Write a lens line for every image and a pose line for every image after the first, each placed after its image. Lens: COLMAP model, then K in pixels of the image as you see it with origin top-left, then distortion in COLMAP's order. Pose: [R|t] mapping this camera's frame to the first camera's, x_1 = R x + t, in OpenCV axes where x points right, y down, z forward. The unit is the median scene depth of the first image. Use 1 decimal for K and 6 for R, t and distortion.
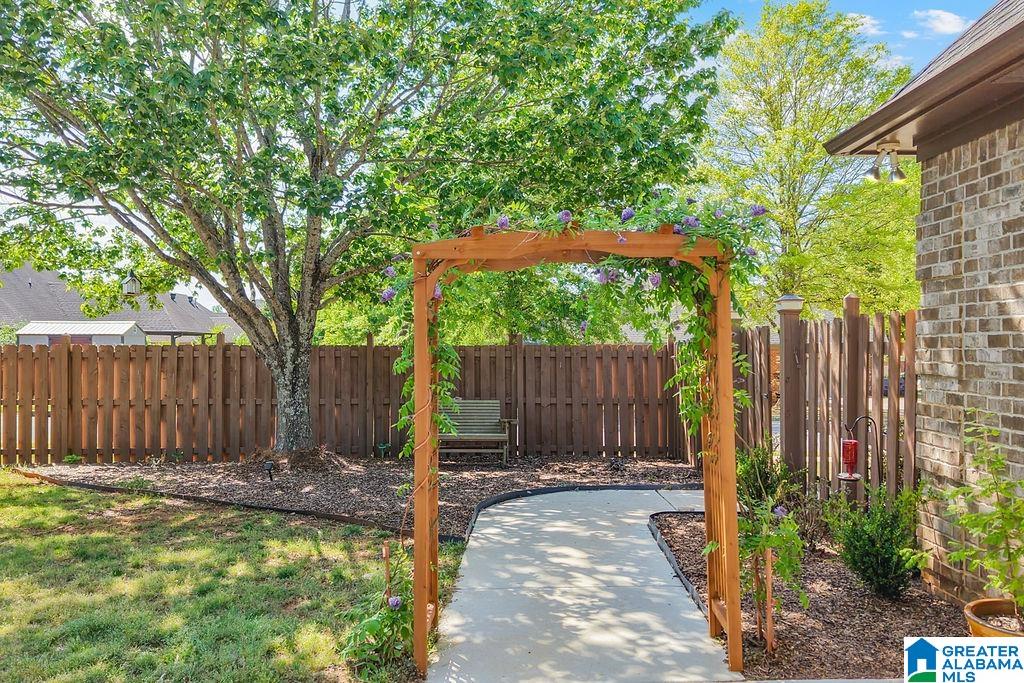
lens RADIAL K [[809.7, 0, 512.2], [0, 809.7, 339.6], [0, 0, 1]] dist [0.038531, -0.057948]
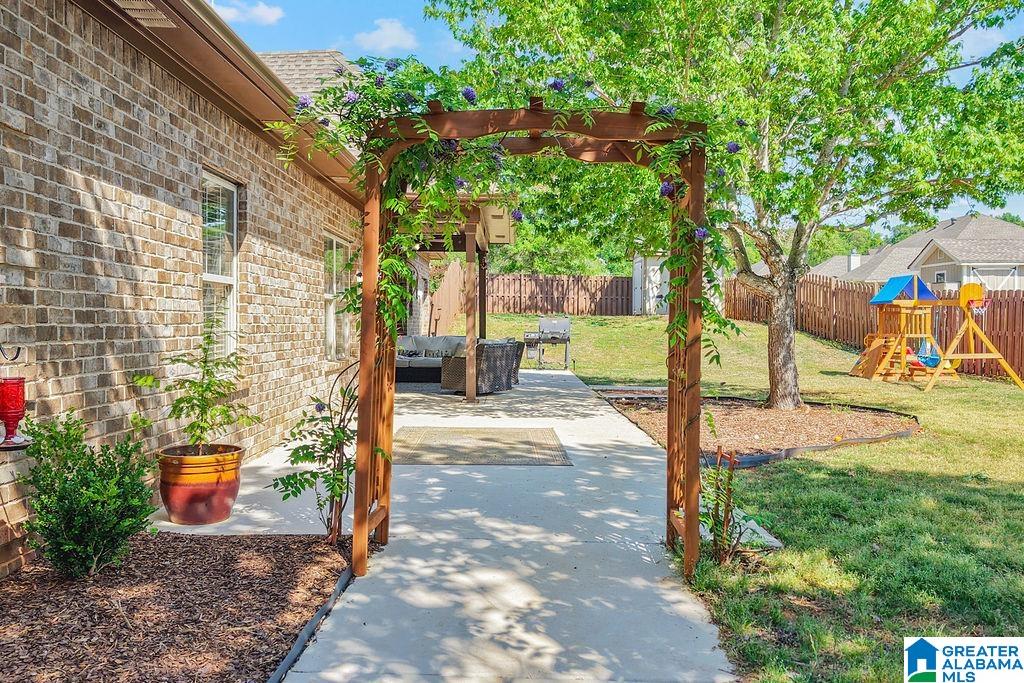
lens RADIAL K [[809.7, 0, 511.9], [0, 809.7, 337.5], [0, 0, 1]] dist [0.038531, -0.057948]
pose [[-0.999837, -0.001909, 0.017973, 0.077497], [-0.001711, 0.999938, 0.011024, 0.109339], [-0.017993, 0.010992, -0.999778, 1.873216]]
